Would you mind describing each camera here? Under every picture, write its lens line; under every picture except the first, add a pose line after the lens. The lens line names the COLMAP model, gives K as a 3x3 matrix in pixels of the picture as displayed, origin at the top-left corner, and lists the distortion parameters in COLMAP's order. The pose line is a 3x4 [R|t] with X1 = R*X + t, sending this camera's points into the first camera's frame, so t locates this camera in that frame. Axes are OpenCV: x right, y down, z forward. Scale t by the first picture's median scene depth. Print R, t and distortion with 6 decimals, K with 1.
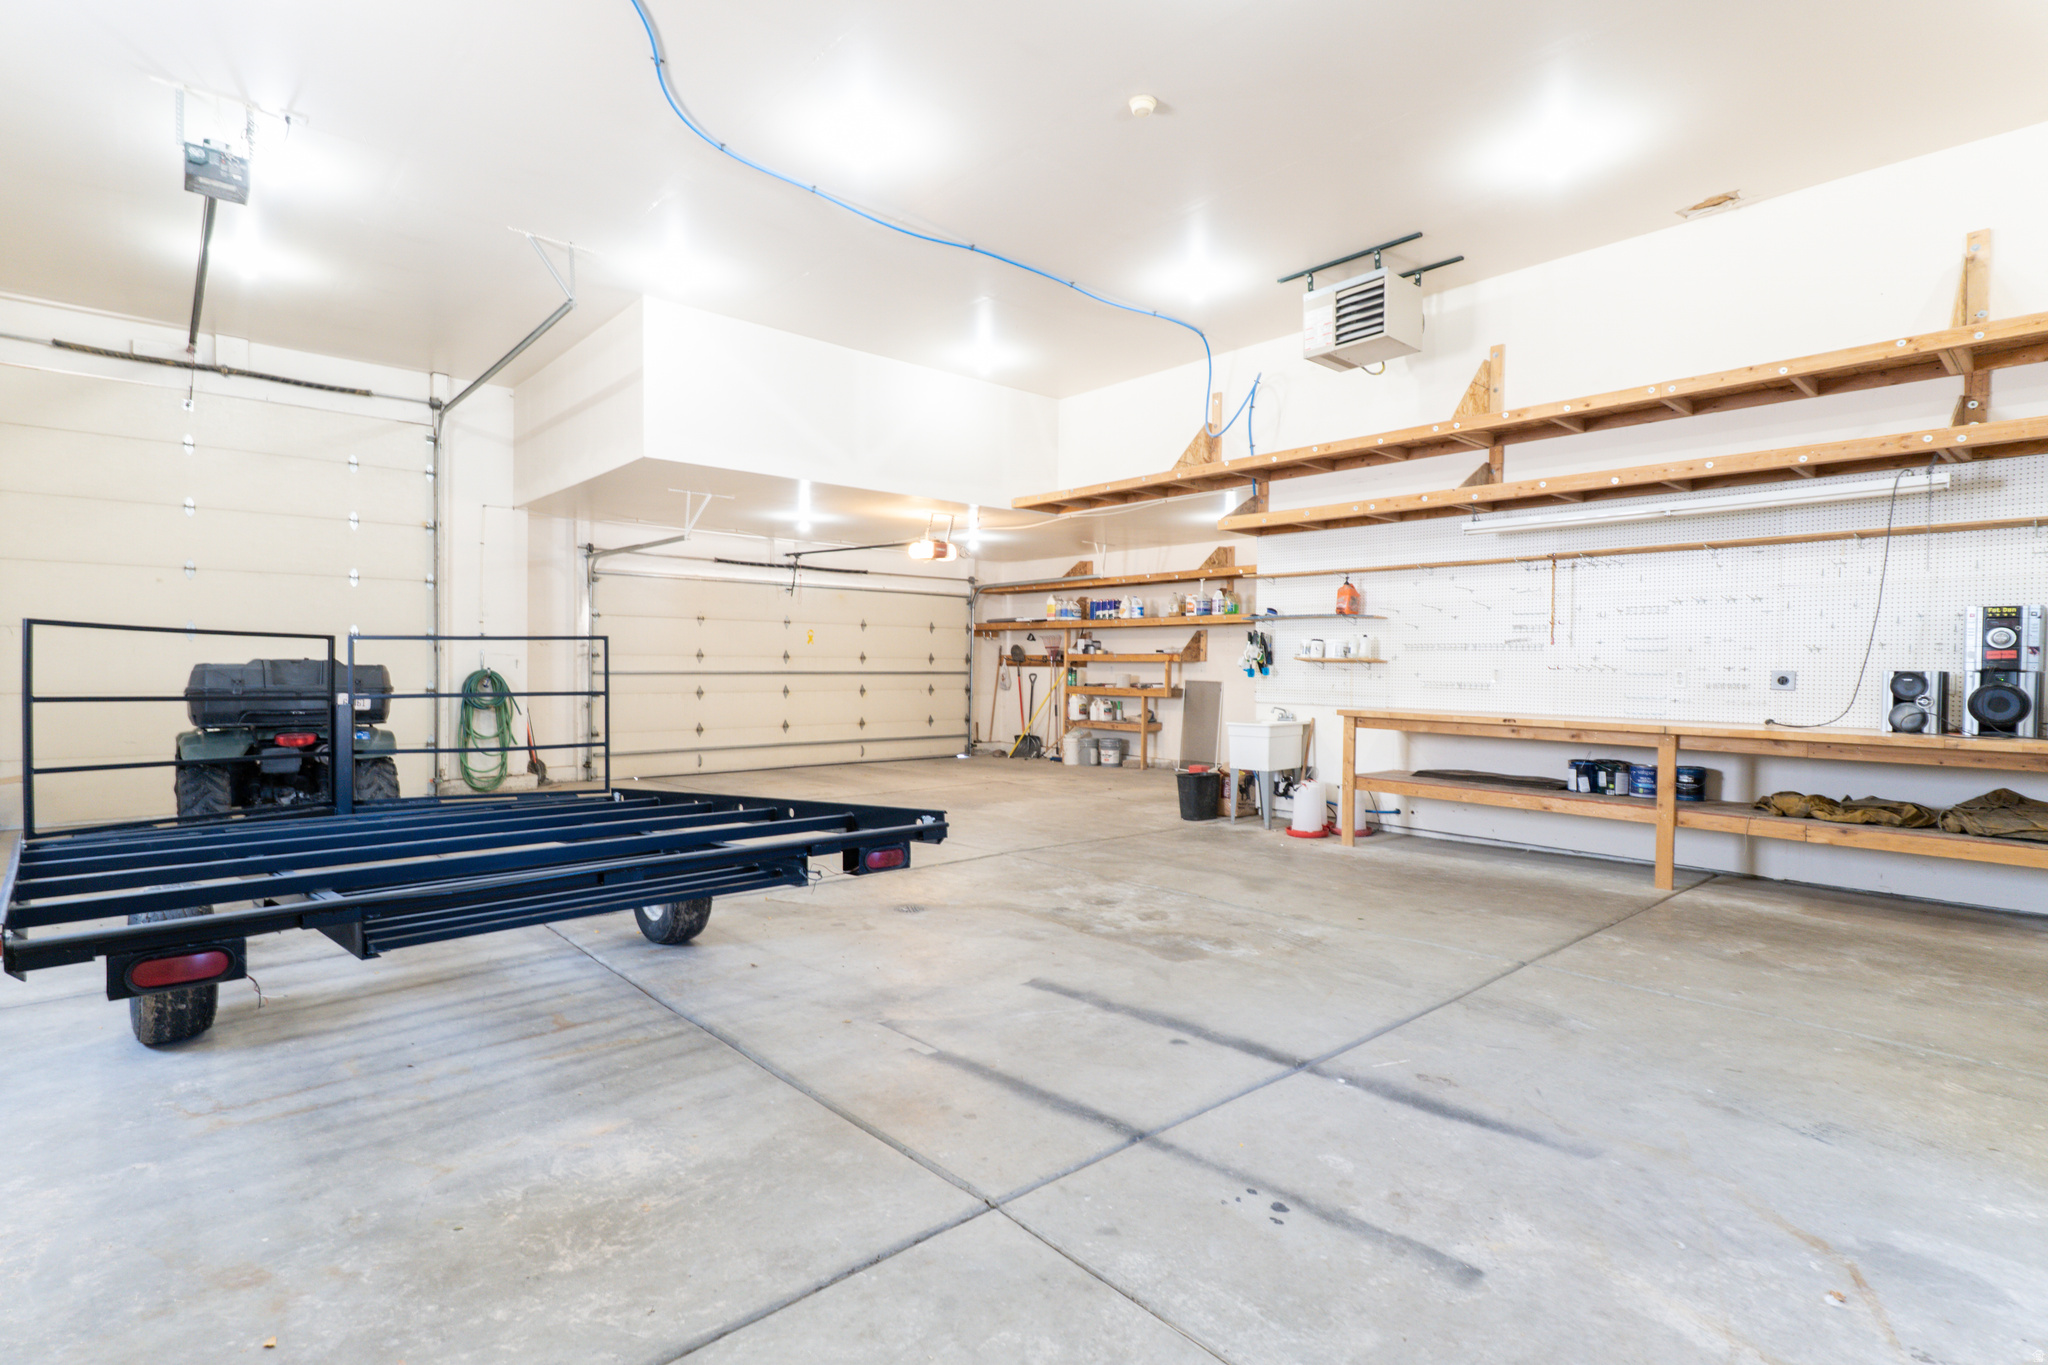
lens RADIAL K [[981.1, 0, 1017.4], [0, 981.1, 678.1], [0, 0, 1]] dist [0.006890, -0.002248]
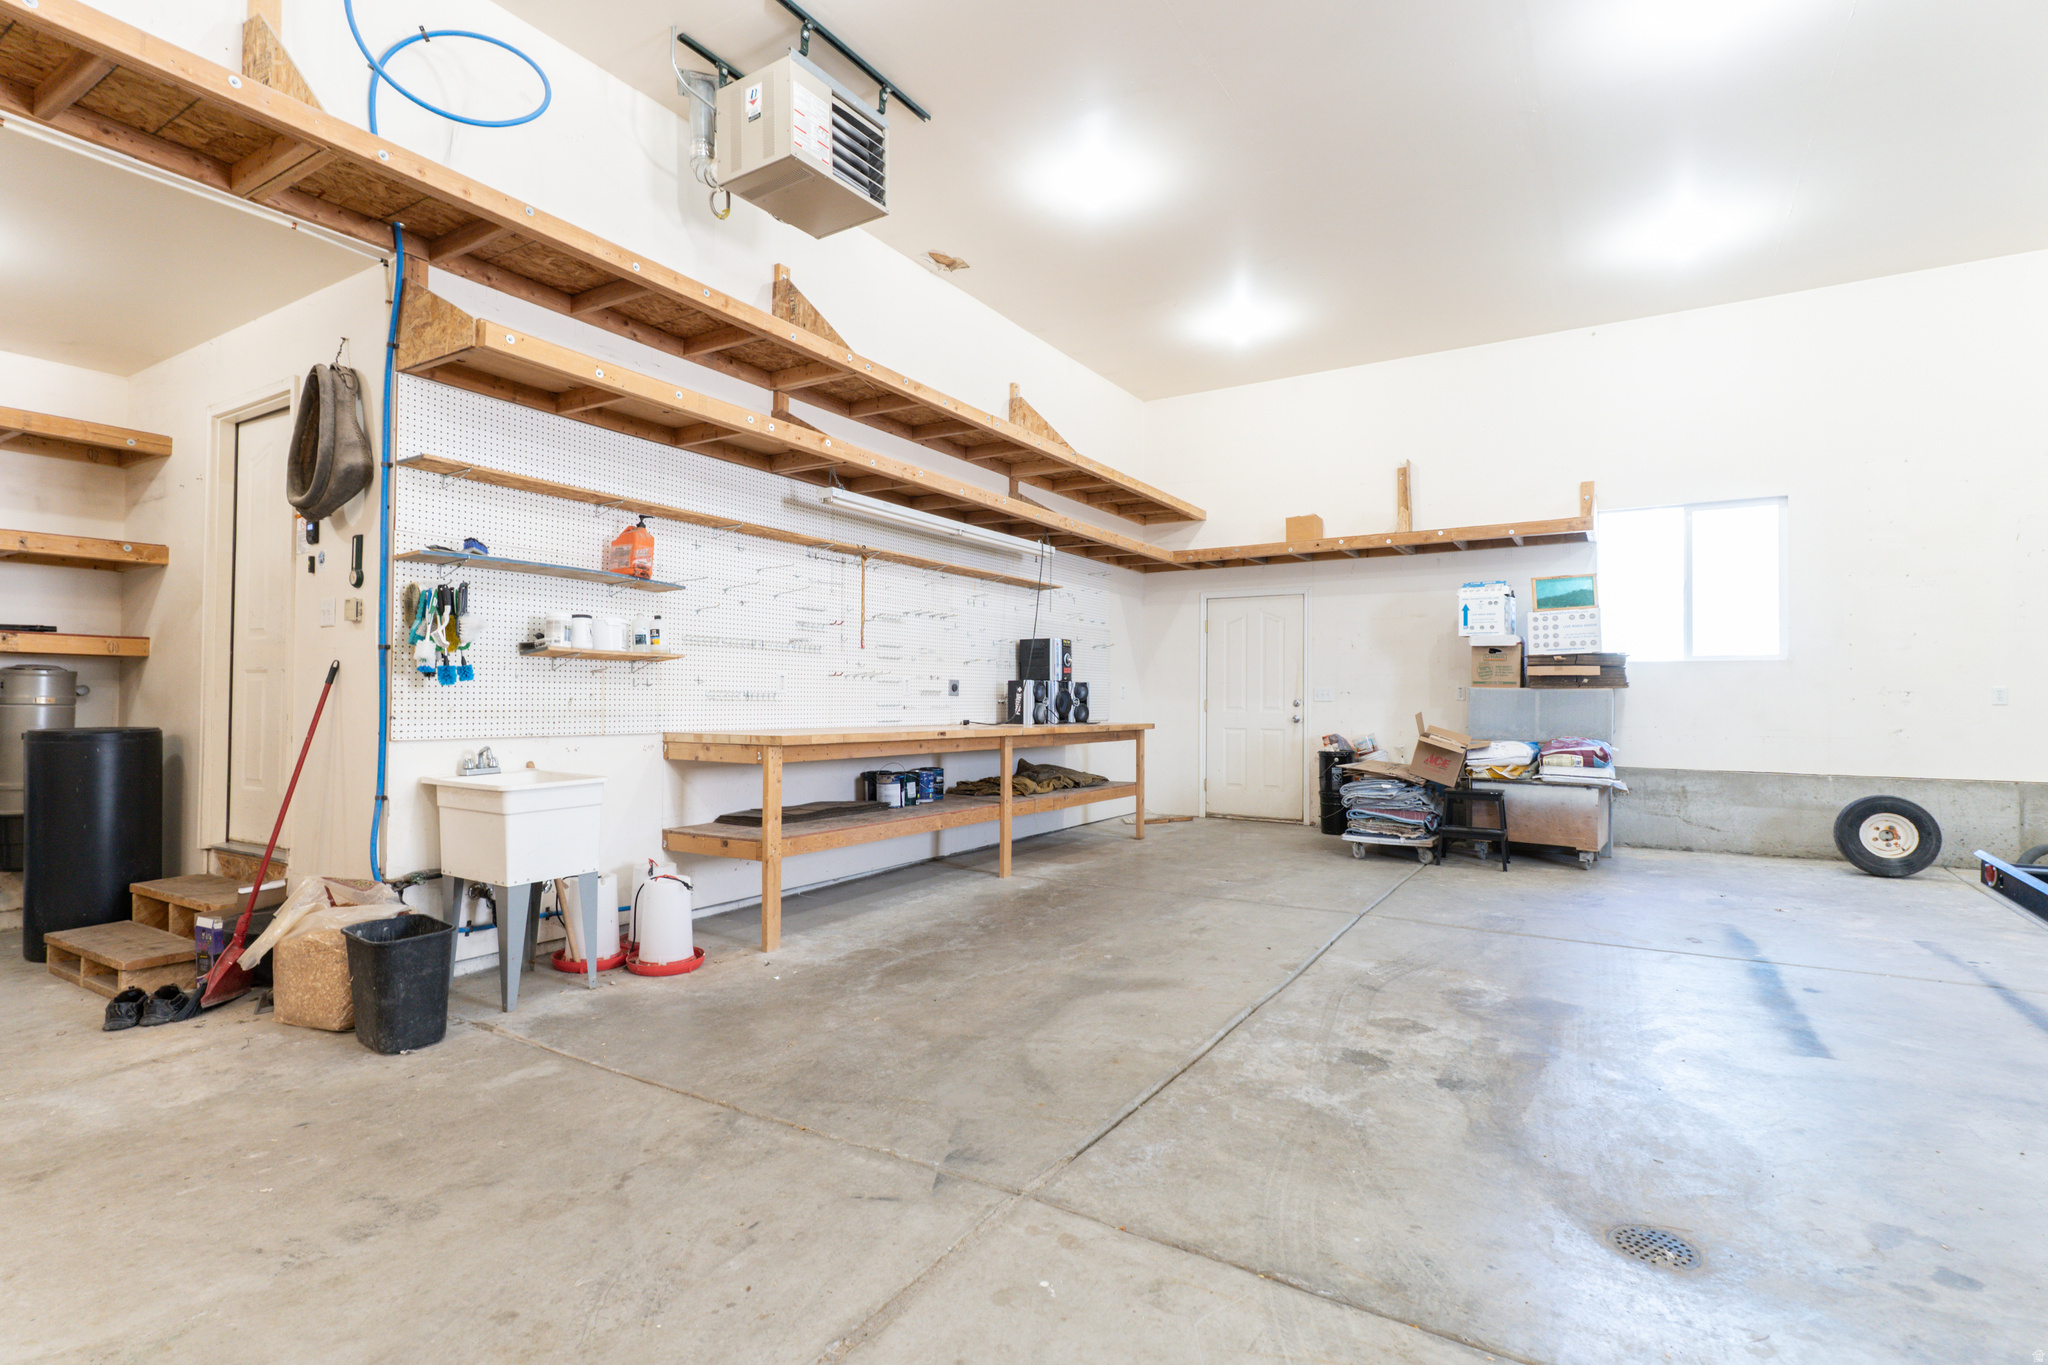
lens RADIAL K [[981.1, 0, 1028.8], [0, 981.1, 684.5], [0, 0, 1]] dist [0.006890, -0.002248]
pose [[-0.288967, 0.002089, 0.957337, -0.394115], [0.001256, 0.999998, -0.001802, 0.000530], [-0.957338, 0.000682, -0.288969, 1.259865]]
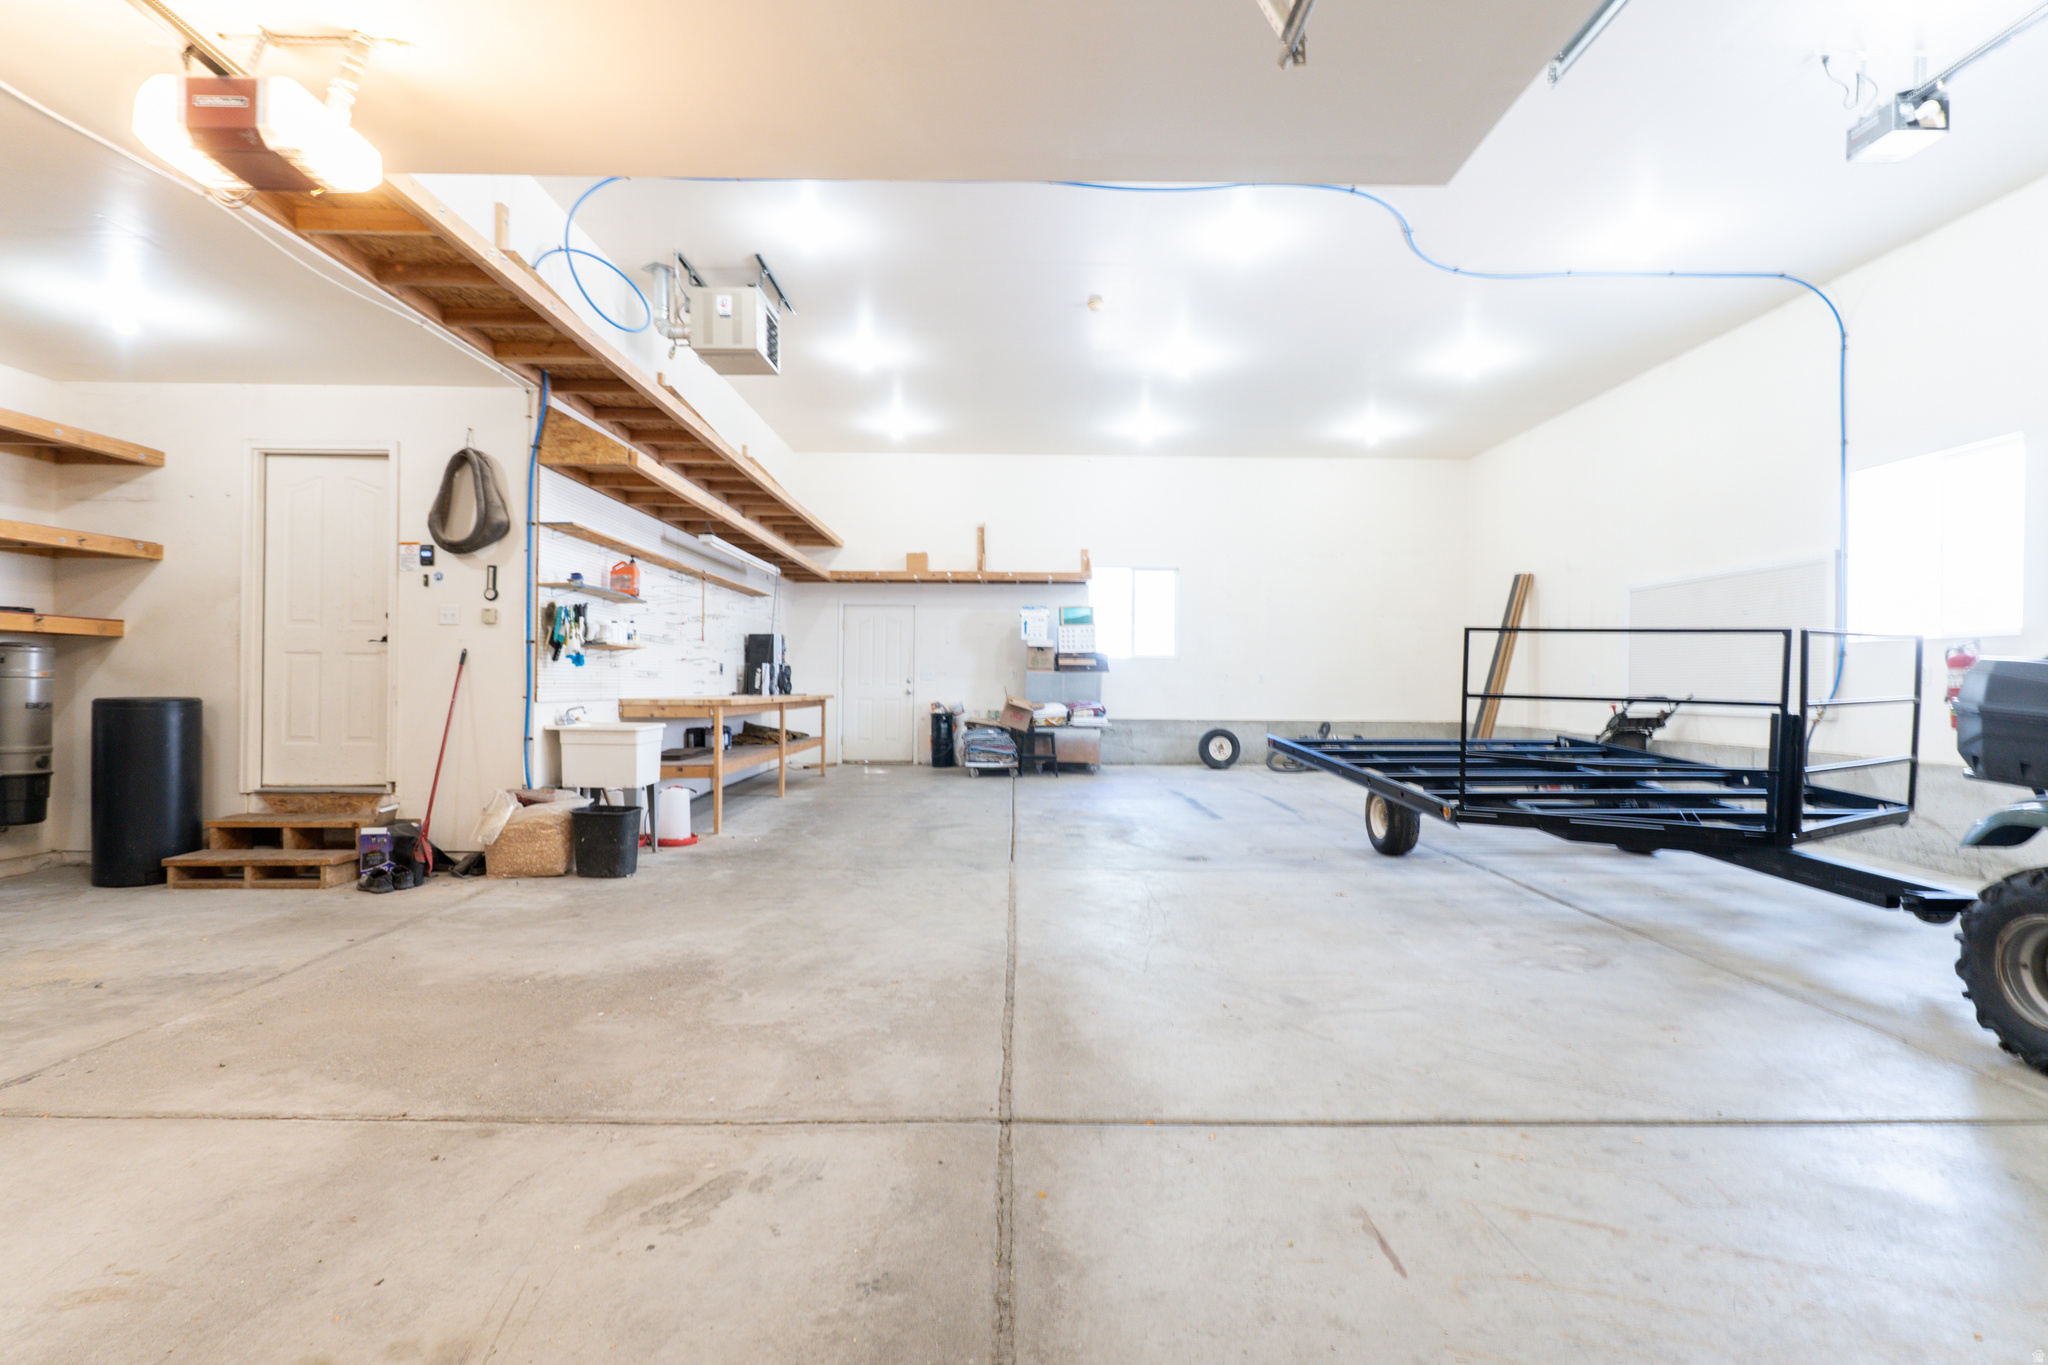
lens RADIAL K [[981.1, 0, 1030.2], [0, 981.1, 685.3], [0, 0, 1]] dist [0.006890, -0.002248]
pose [[-0.758946, -0.019752, 0.650854, -0.665645], [-0.010885, 0.999785, 0.017650, -0.004314], [-0.651063, 0.006311, -0.758997, 1.848135]]
